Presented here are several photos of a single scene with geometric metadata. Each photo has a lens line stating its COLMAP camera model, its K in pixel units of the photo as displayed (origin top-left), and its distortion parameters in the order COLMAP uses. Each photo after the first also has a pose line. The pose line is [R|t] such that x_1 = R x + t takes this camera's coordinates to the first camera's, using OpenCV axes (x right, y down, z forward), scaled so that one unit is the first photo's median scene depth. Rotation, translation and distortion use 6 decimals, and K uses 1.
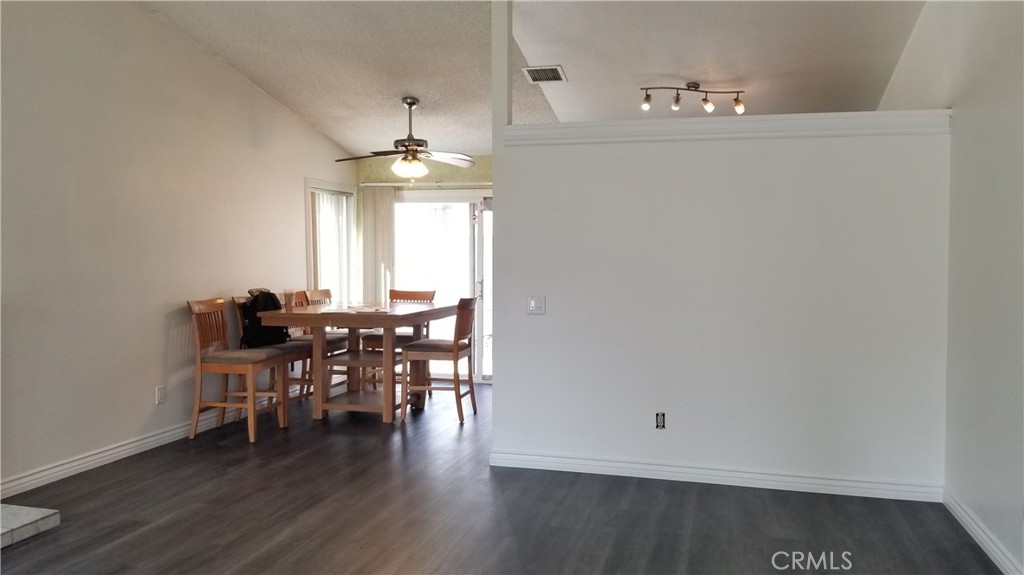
lens RADIAL K [[790.8, 0, 533.3], [0, 790.8, 274.7], [0, 0, 1]] dist [0.046351, -0.096240]
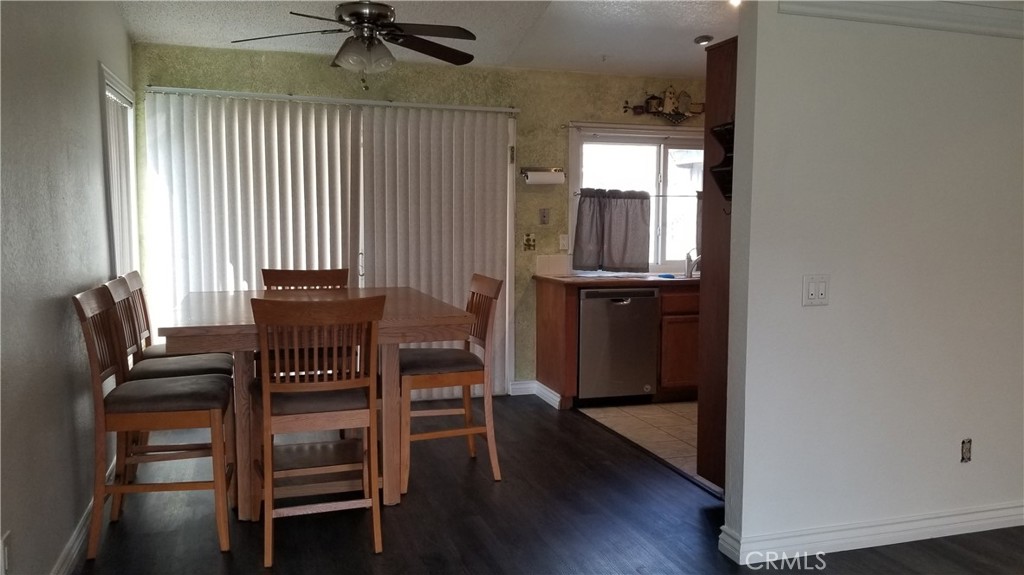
lens RADIAL K [[792.3, 0, 513.7], [0, 792.3, 291.6], [0, 0, 1]] dist [0.011252, -0.007493]
pose [[0.851963, -0.043662, 0.521778, -0.416927], [0.010656, 0.997757, 0.066092, -0.001365], [-0.523493, -0.050747, 0.850517, 0.503313]]
